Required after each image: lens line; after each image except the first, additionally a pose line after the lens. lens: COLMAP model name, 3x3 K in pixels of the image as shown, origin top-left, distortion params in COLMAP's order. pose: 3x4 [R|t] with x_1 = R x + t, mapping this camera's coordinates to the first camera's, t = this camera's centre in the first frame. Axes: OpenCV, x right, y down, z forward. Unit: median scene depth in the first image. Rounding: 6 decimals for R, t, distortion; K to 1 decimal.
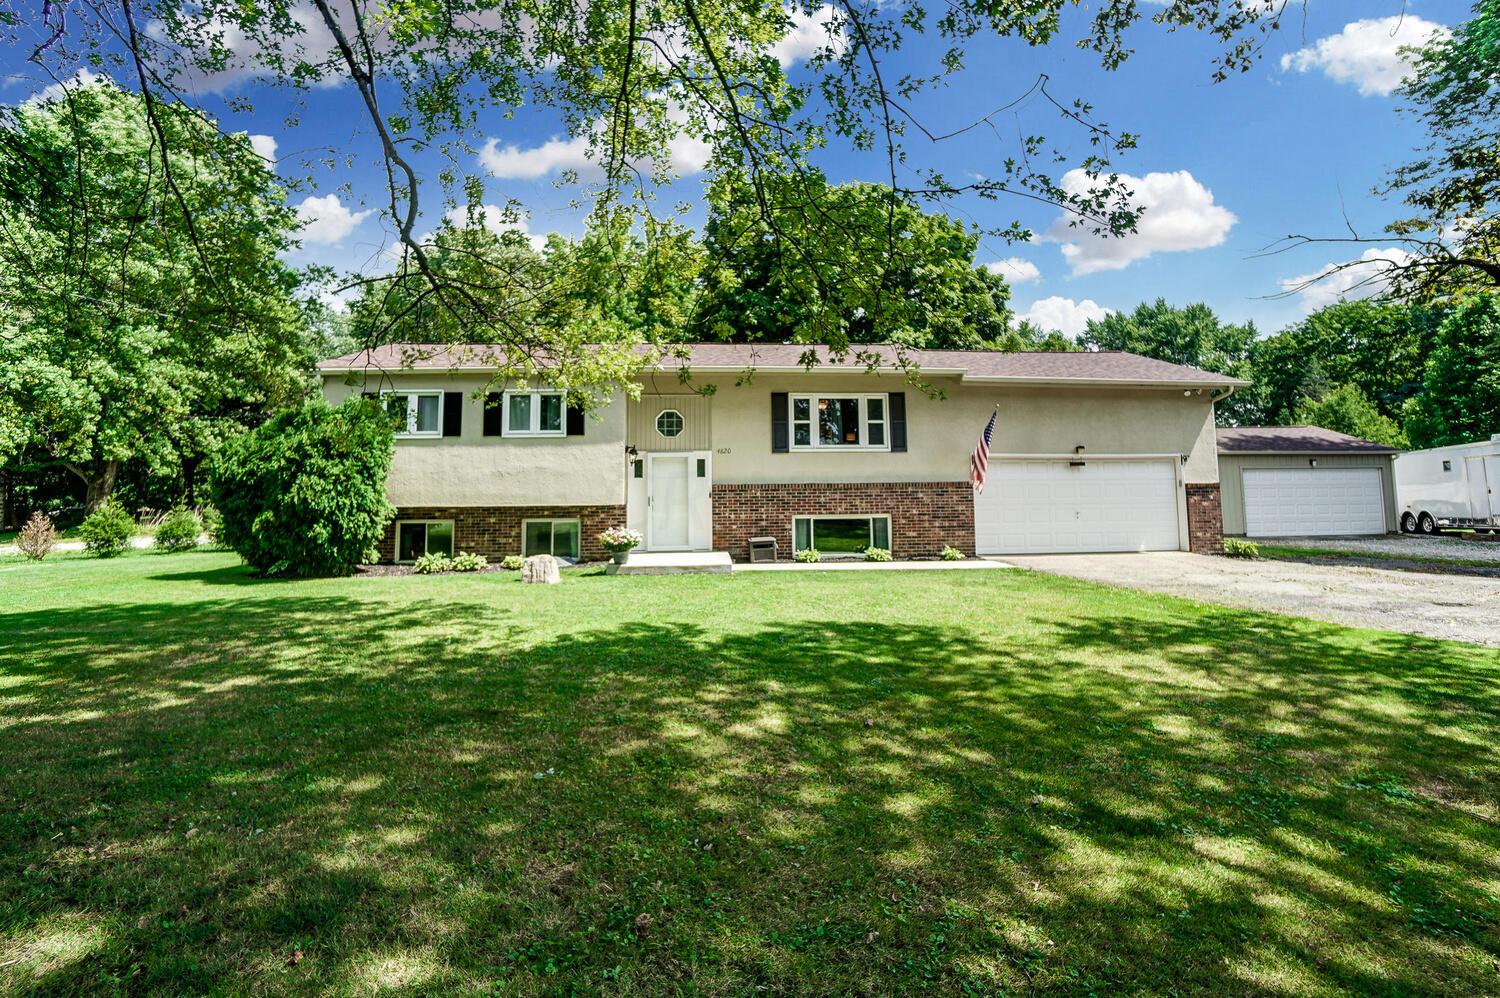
lens RADIAL K [[667.9, 0, 740.5], [0, 667.9, 496.3], [0, 0, 1]] dist [-0.065259, 0.021957]
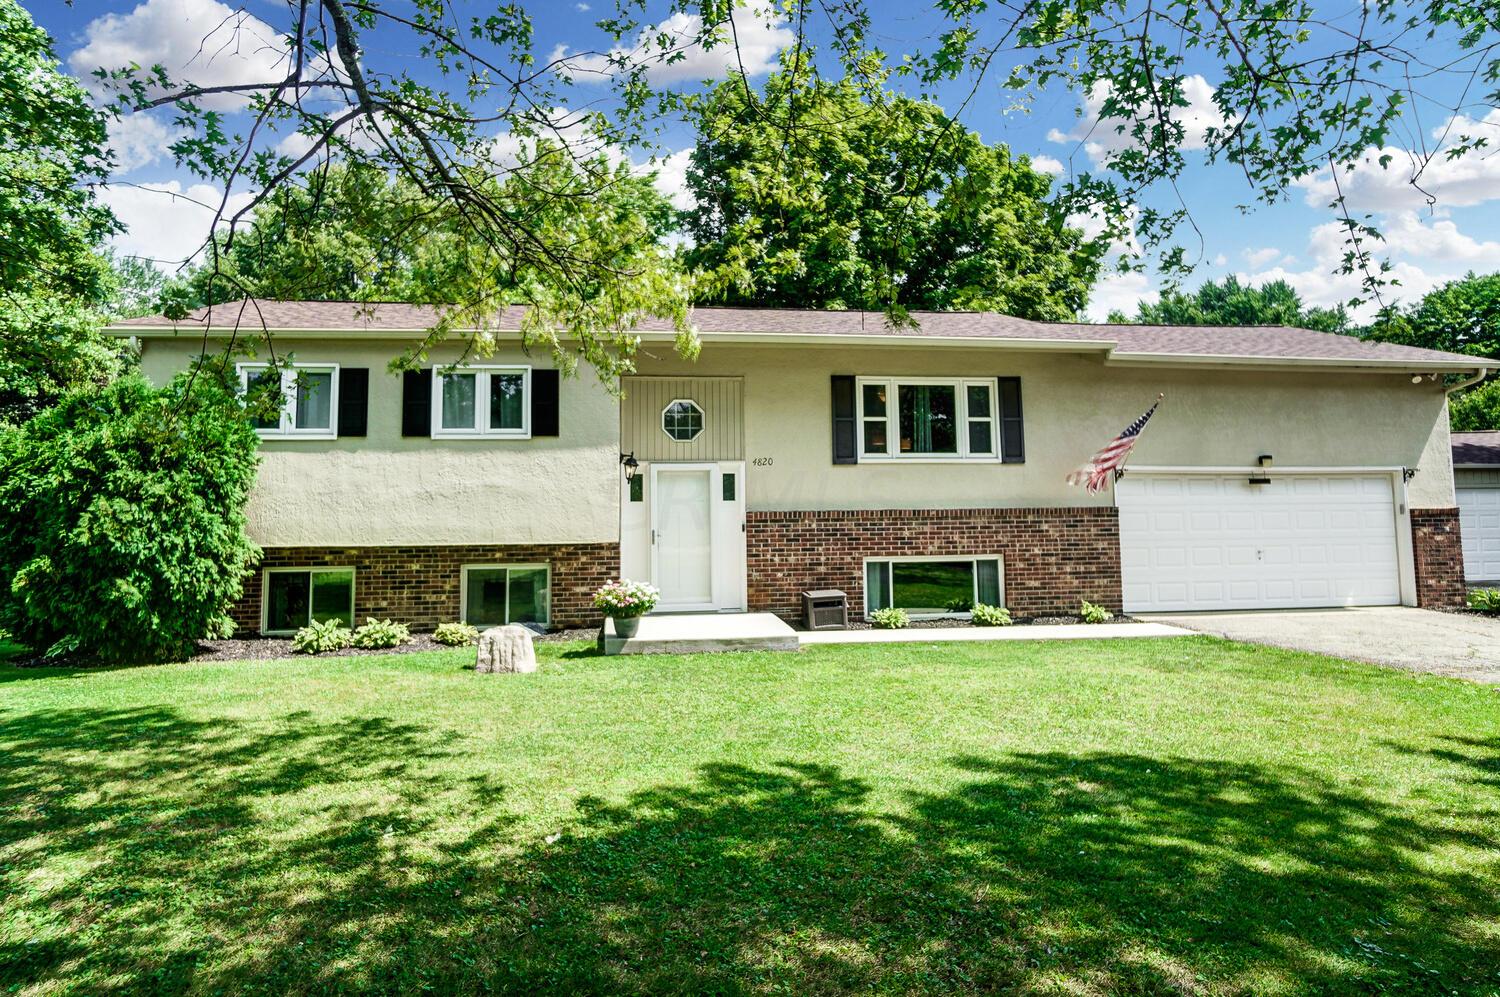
lens RADIAL K [[767.2, 0, 684.0], [0, 767.2, 524.8], [0, 0, 1]] dist [-0.015362, 0.001137]
pose [[0.999555, -0.001336, 0.029794, -0.127922], [0.001254, 0.999995, 0.002740, -0.006489], [-0.029797, -0.002702, 0.999552, 0.231323]]
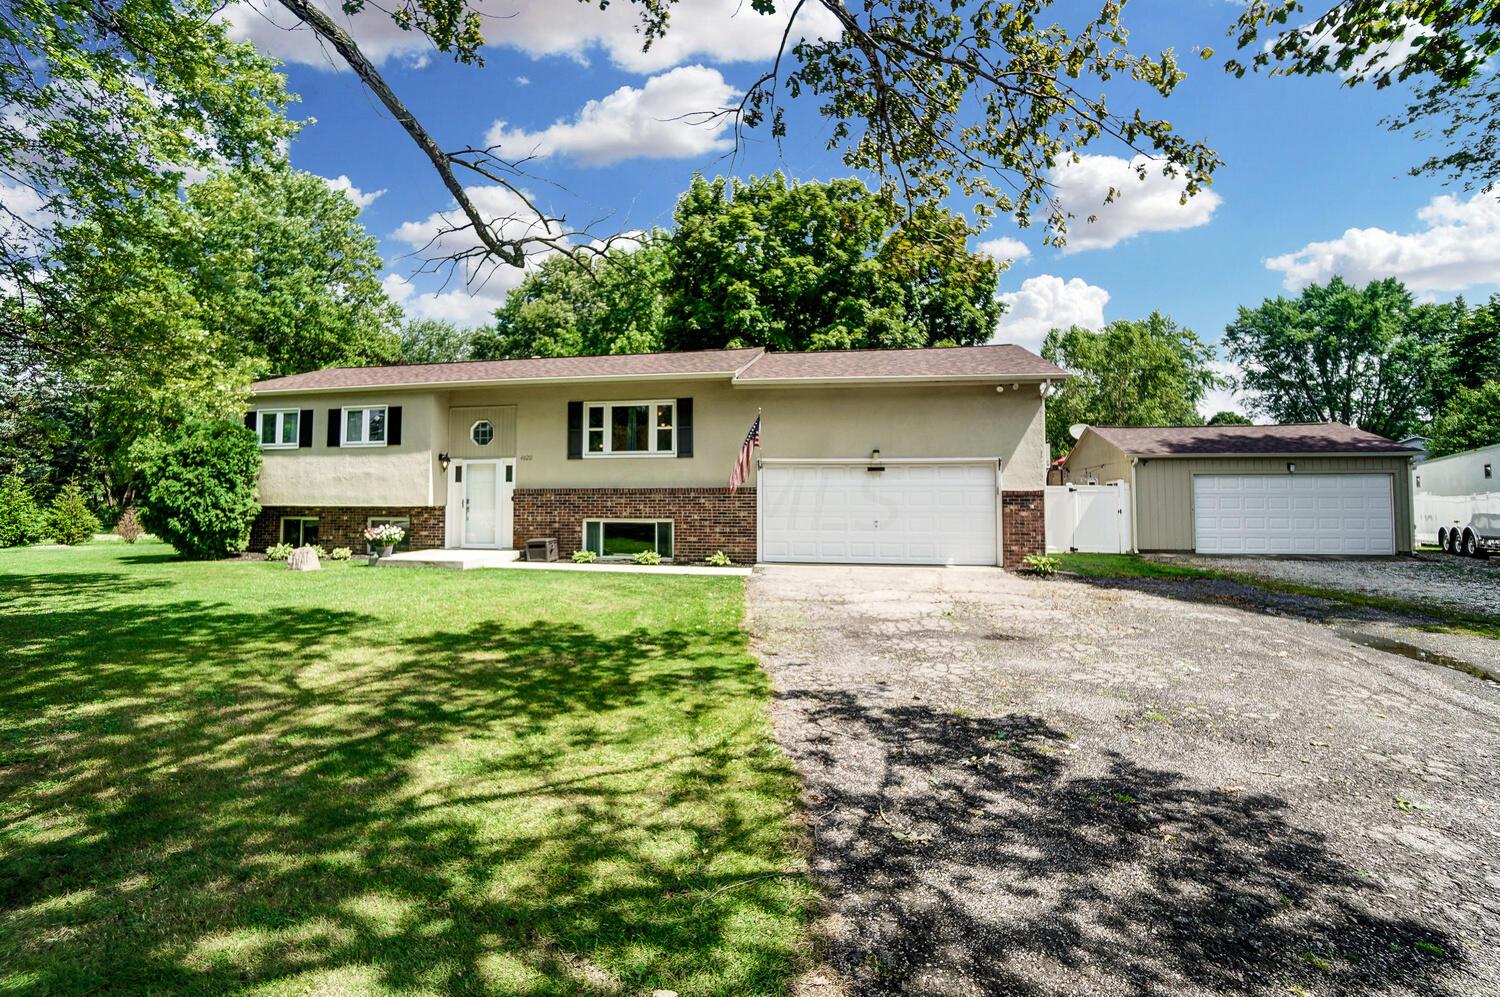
lens RADIAL K [[665.8, 0, 961.3], [0, 665.8, 505.2], [0, 0, 1]] dist [-0.022011, -0.010051]
pose [[0.977506, 0.012531, -0.210534, 0.892431], [-0.010674, 0.999893, 0.009955, -0.009135], [0.210636, -0.007484, 0.977536, 0.106486]]
